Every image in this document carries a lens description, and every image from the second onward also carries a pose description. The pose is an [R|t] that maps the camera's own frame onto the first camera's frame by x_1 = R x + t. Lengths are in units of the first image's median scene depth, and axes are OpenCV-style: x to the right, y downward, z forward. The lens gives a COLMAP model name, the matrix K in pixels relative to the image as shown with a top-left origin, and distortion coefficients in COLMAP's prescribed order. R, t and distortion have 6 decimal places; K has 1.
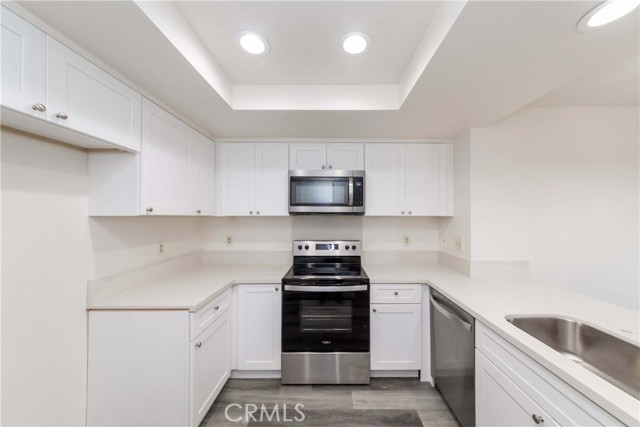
lens RADIAL K [[231.2, 0, 326.3], [0, 231.2, 213.1], [0, 0, 1]] dist [-0.003563, 0.001328]
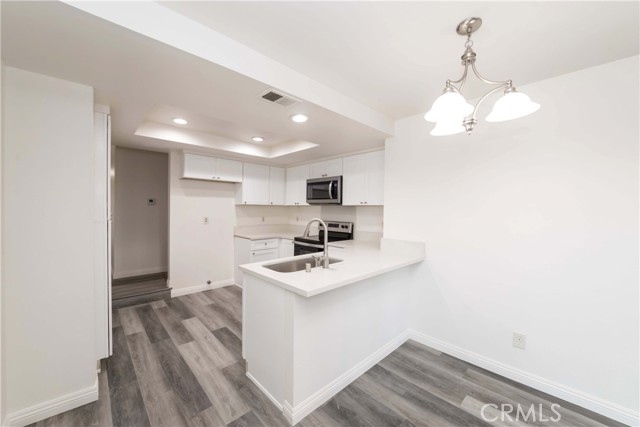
lens RADIAL K [[245.5, 0, 318.7], [0, 245.5, 210.8], [0, 0, 1]] dist [-0.009057, -0.000553]
pose [[0.680195, 0.013214, -0.732912, 1.356188], [-0.006630, 0.999908, 0.011874, 0.033573], [0.733001, -0.003218, 0.680220, -0.230377]]
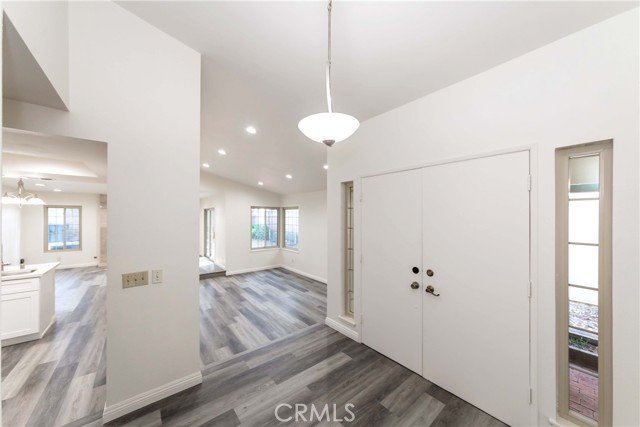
lens RADIAL K [[231.2, 0, 327.1], [0, 231.2, 216.3], [0, 0, 1]] dist [-0.003563, 0.001328]
pose [[-0.629881, -0.004812, 0.776677, -1.854098], [-0.011168, 0.999934, -0.002862, -0.108505], [-0.776611, -0.010477, -0.629893, -0.273085]]
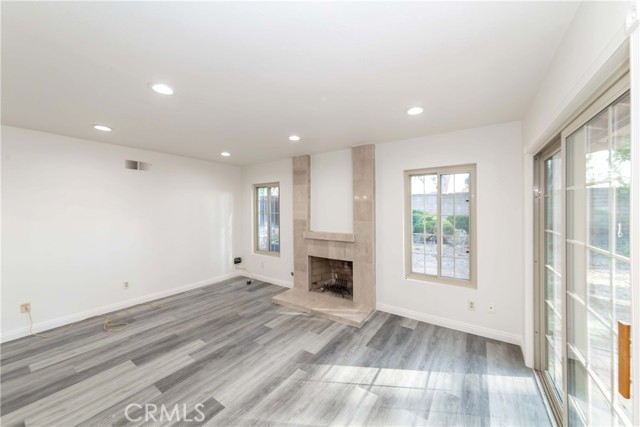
lens RADIAL K [[231.2, 0, 315.9], [0, 231.2, 207.4], [0, 0, 1]] dist [-0.003563, 0.001328]
pose [[0.585587, -0.000878, 0.810609, 1.717156], [-0.000749, 0.999998, 0.001624, -0.009516], [-0.810609, -0.001558, 0.585585, -1.060837]]
